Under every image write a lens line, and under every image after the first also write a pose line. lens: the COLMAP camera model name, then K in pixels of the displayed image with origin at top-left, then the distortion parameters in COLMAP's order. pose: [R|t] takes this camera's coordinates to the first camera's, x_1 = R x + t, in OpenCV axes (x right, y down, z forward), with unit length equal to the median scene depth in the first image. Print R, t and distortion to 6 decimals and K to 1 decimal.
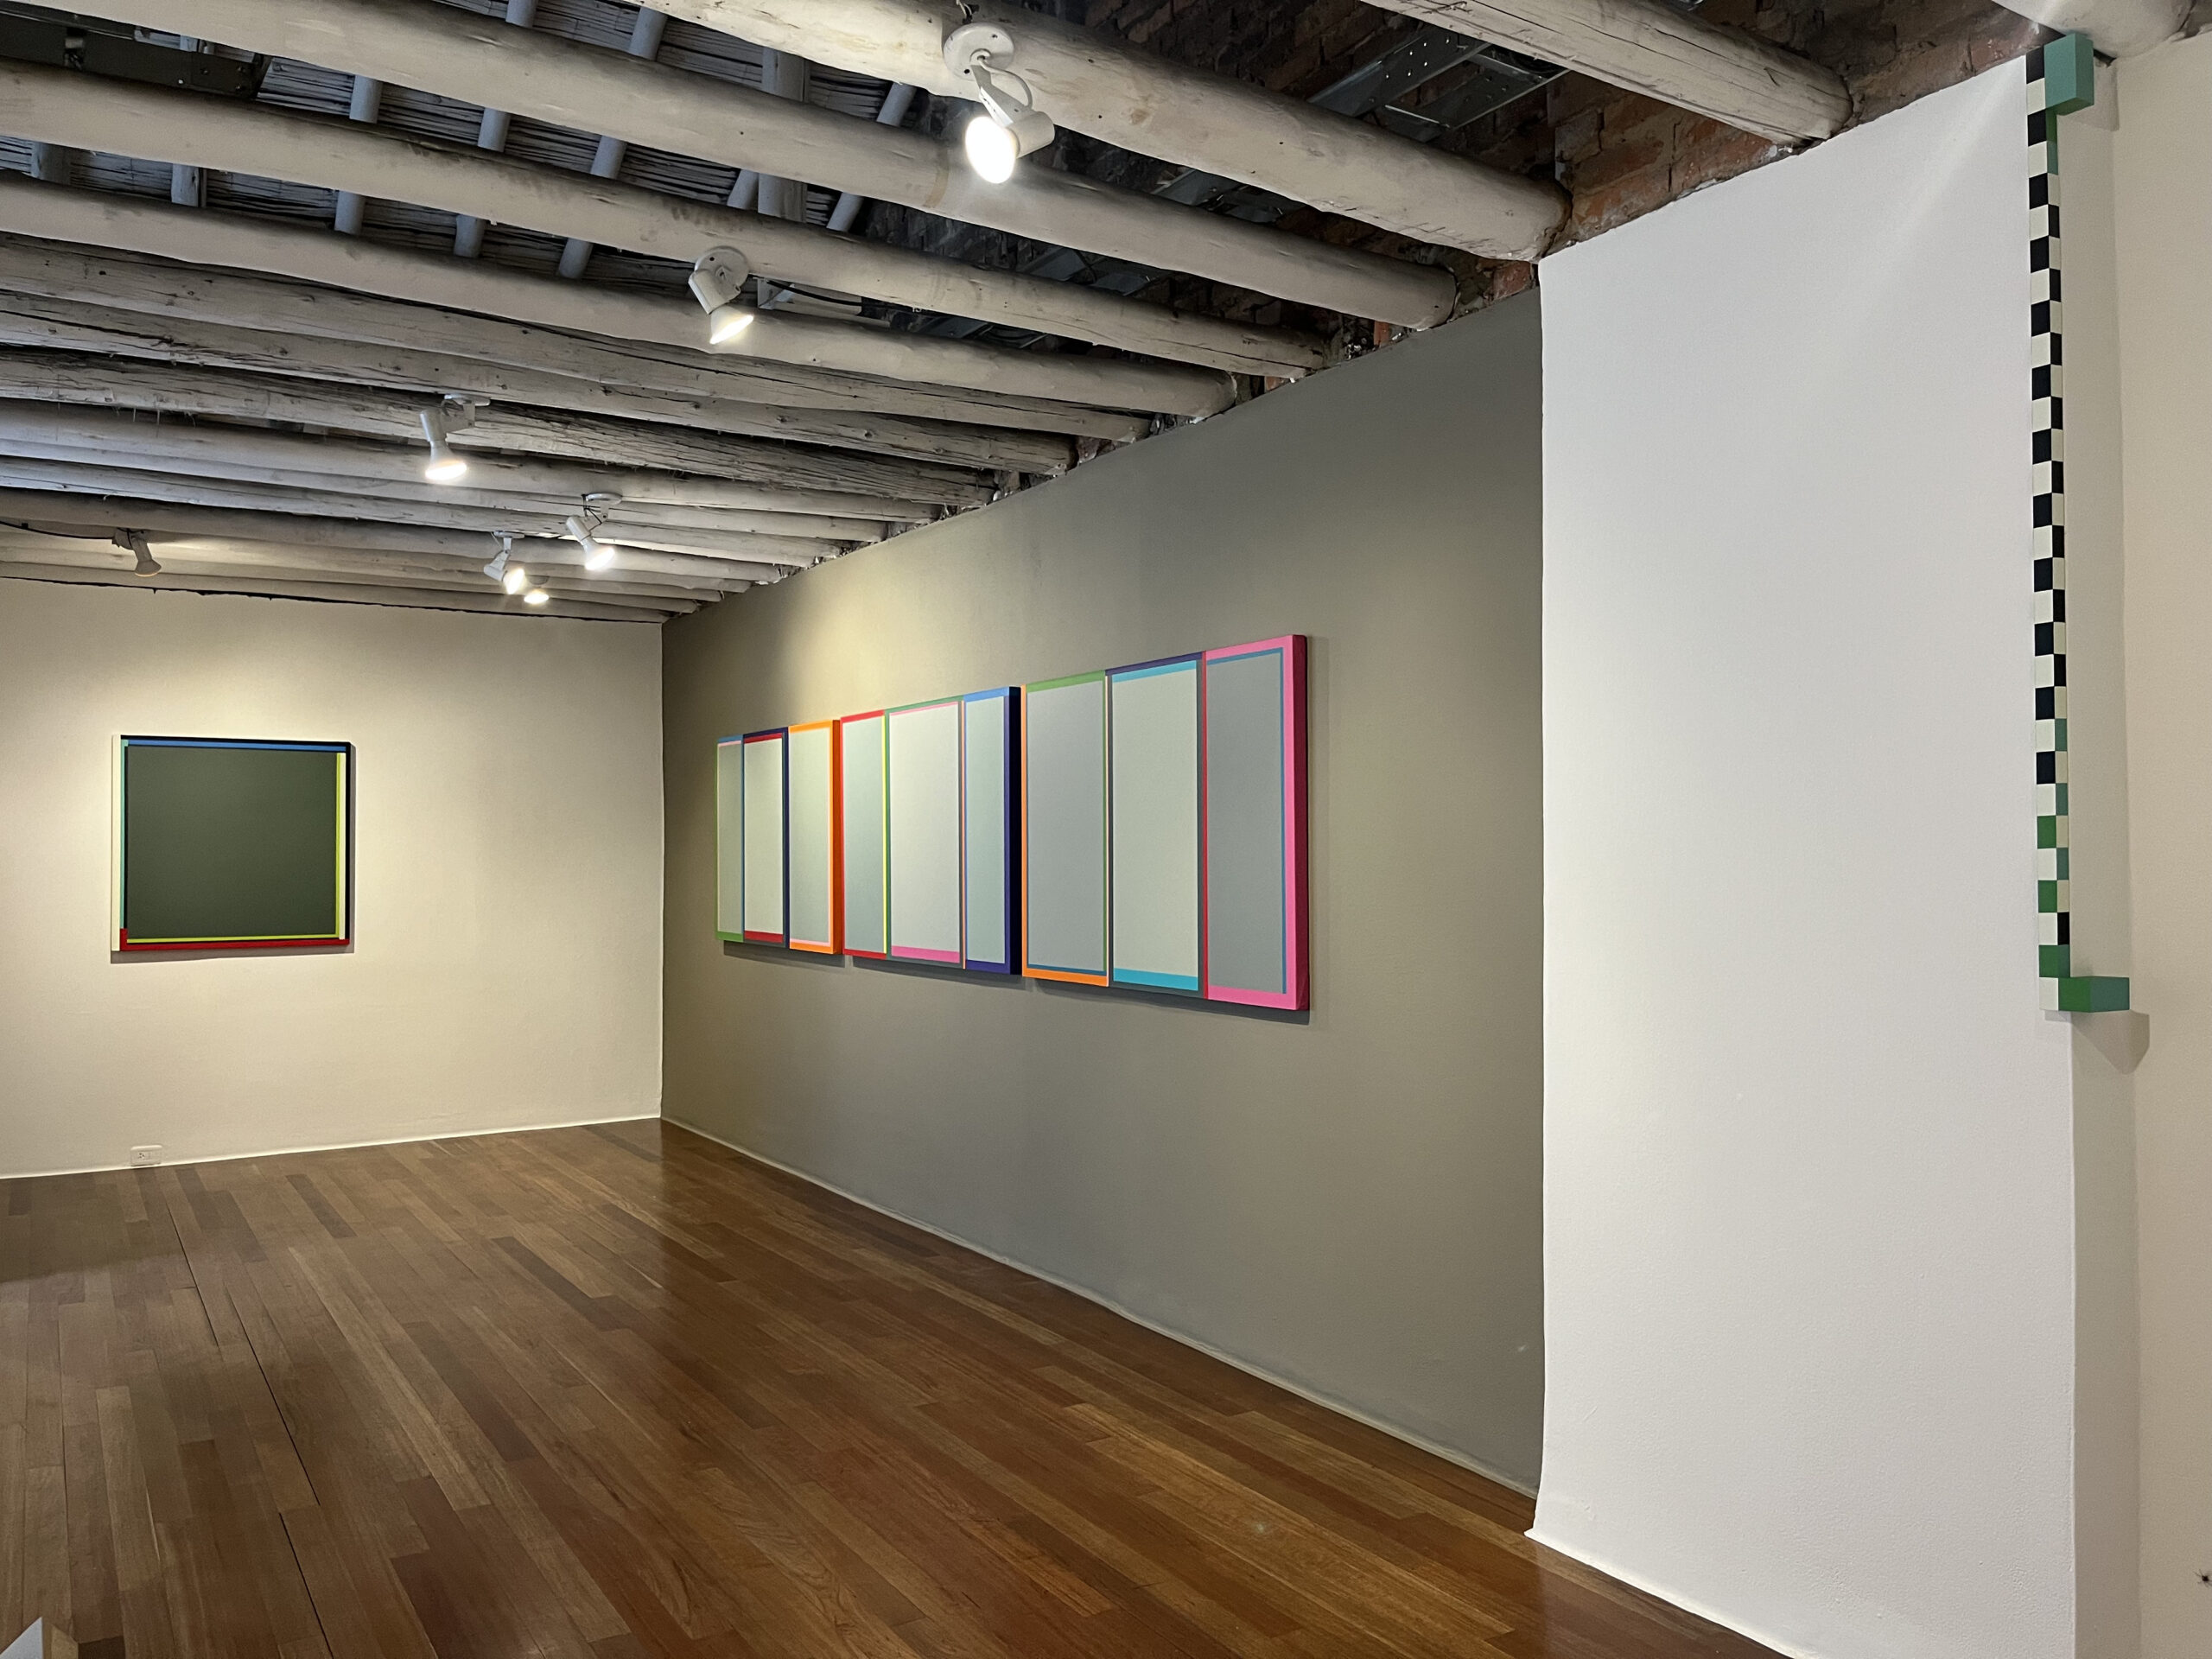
lens RADIAL K [[1676.4, 0, 1112.4], [0, 1676.4, 824.9], [0, 0, 1]] dist [0.053297, -0.080913]
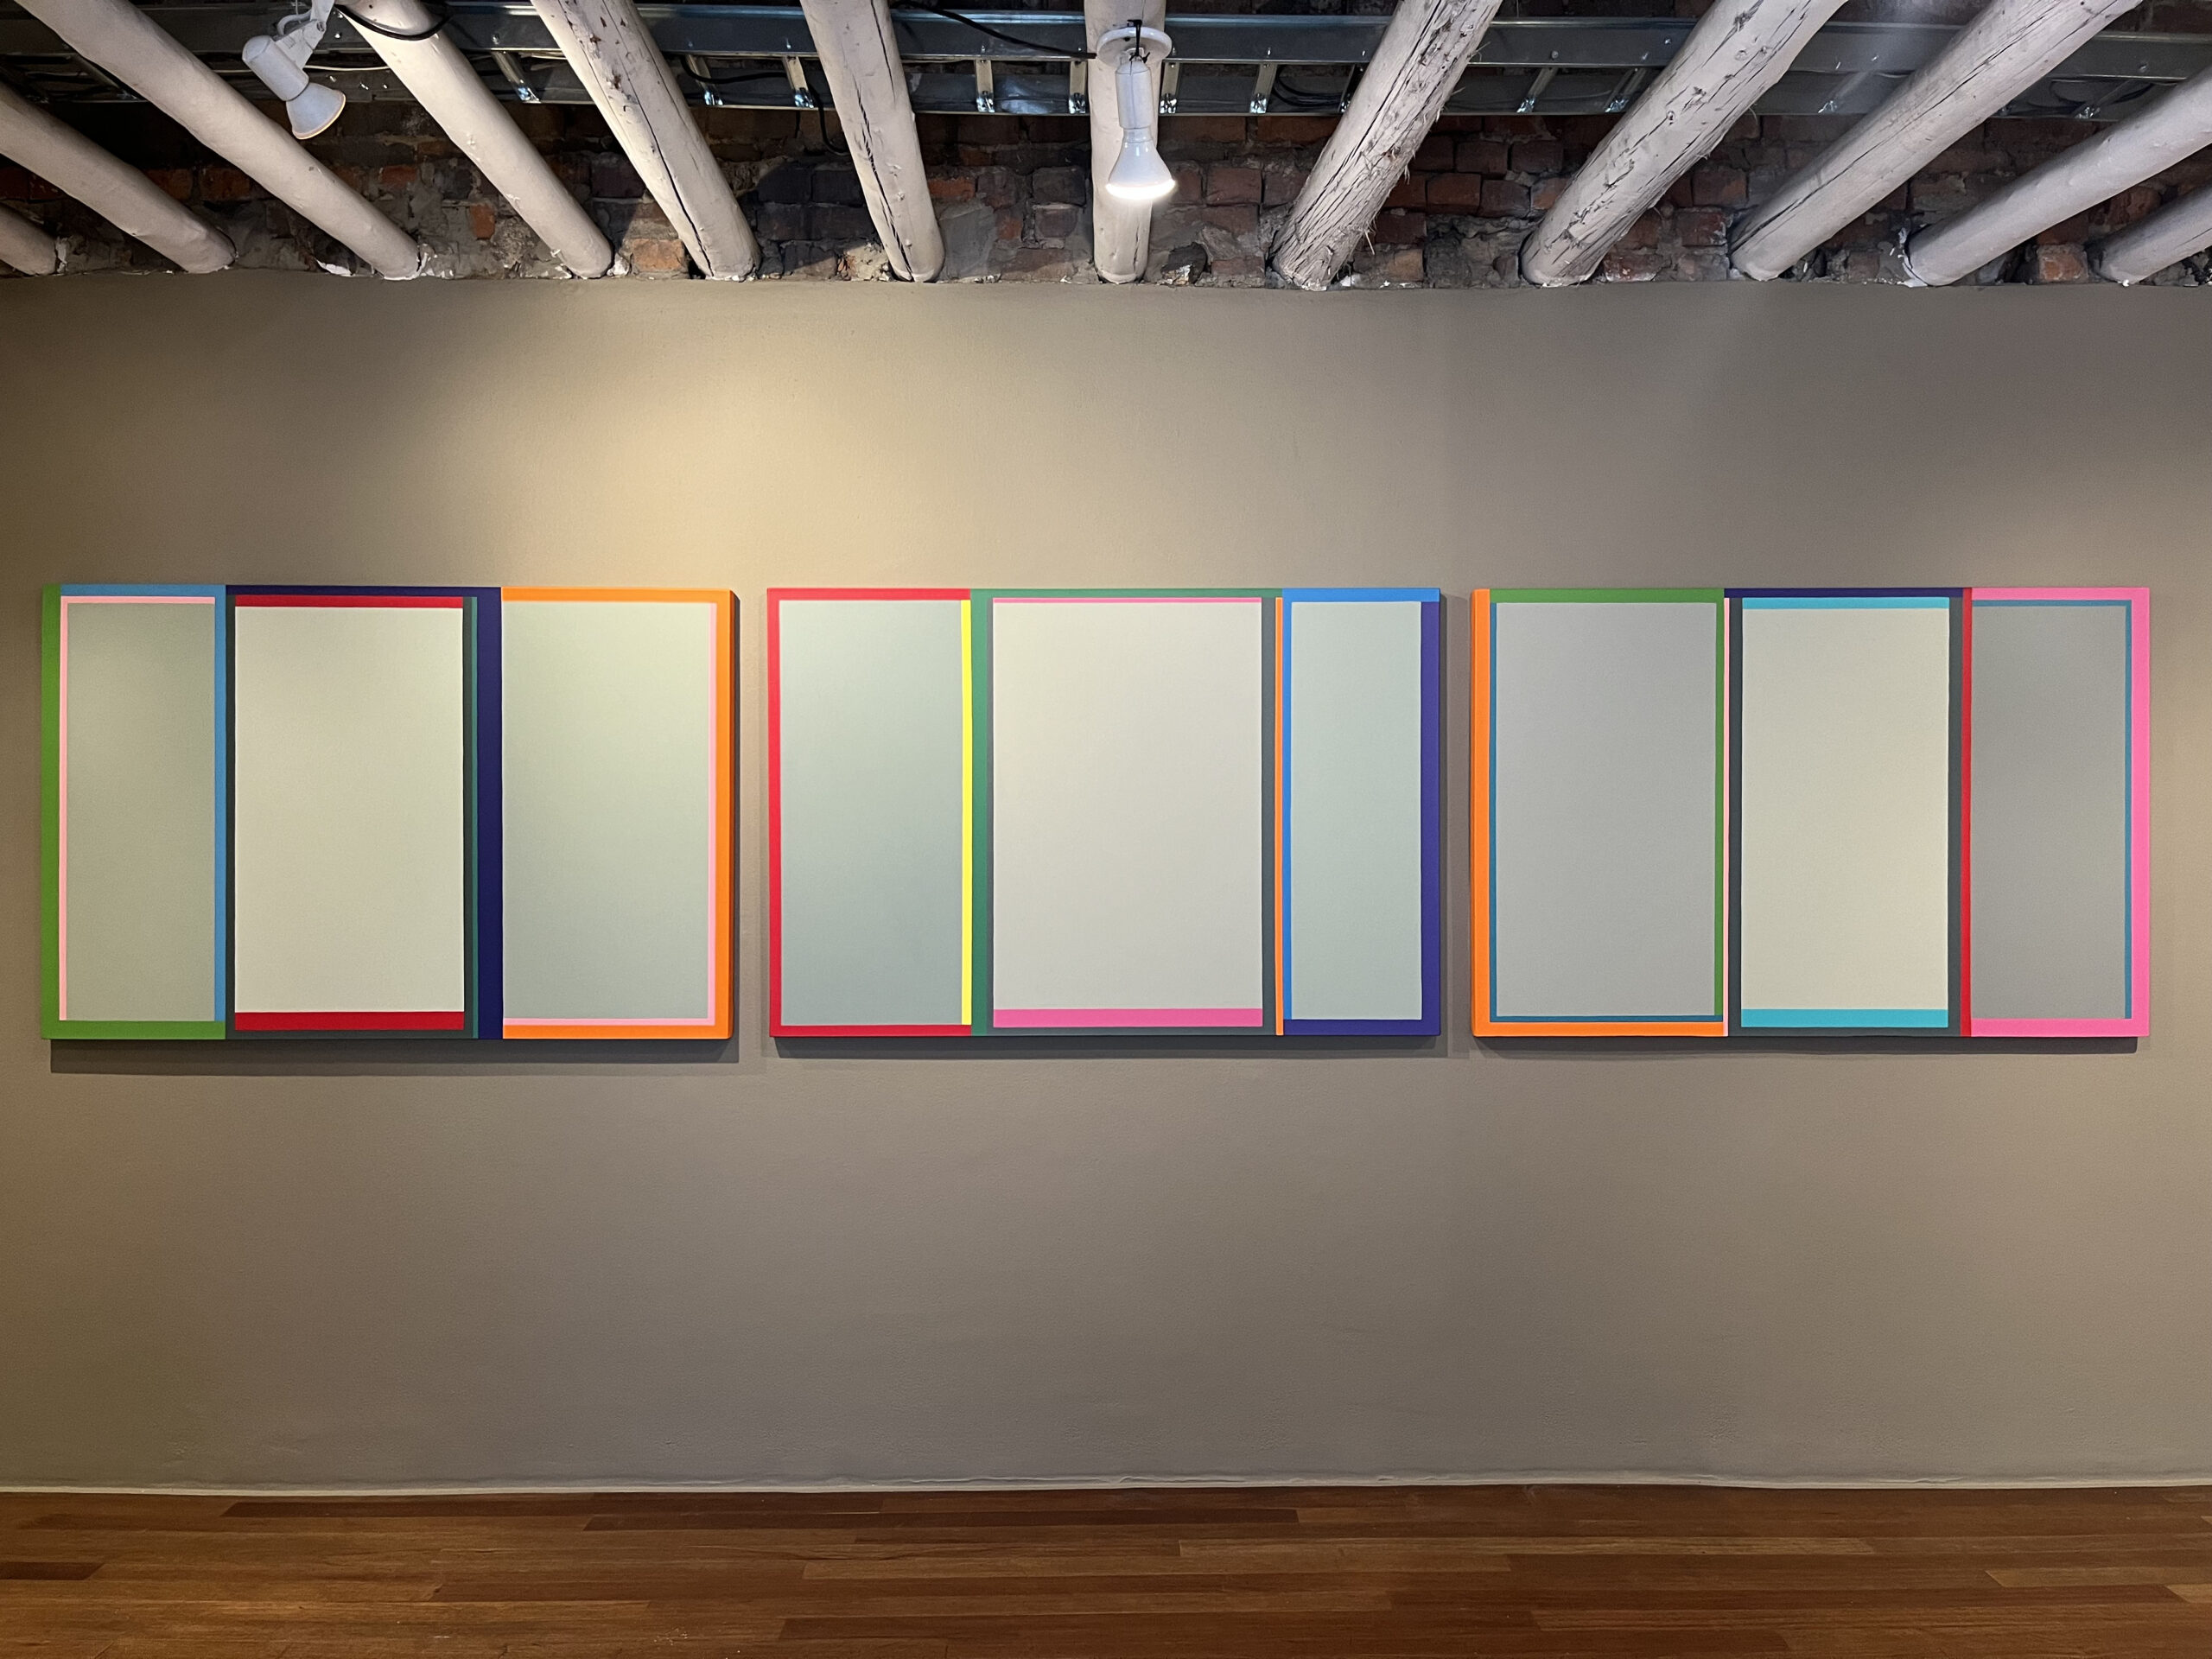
lens RADIAL K [[1676.4, 0, 1116.0], [0, 1676.4, 840.2], [0, 0, 1]] dist [0.053297, -0.080913]
pose [[0.524596, -0.003273, 0.851345, -0.747748], [-0.015412, 0.999792, 0.013340, 0.007858], [-0.851212, -0.020119, 0.524436, 0.846221]]
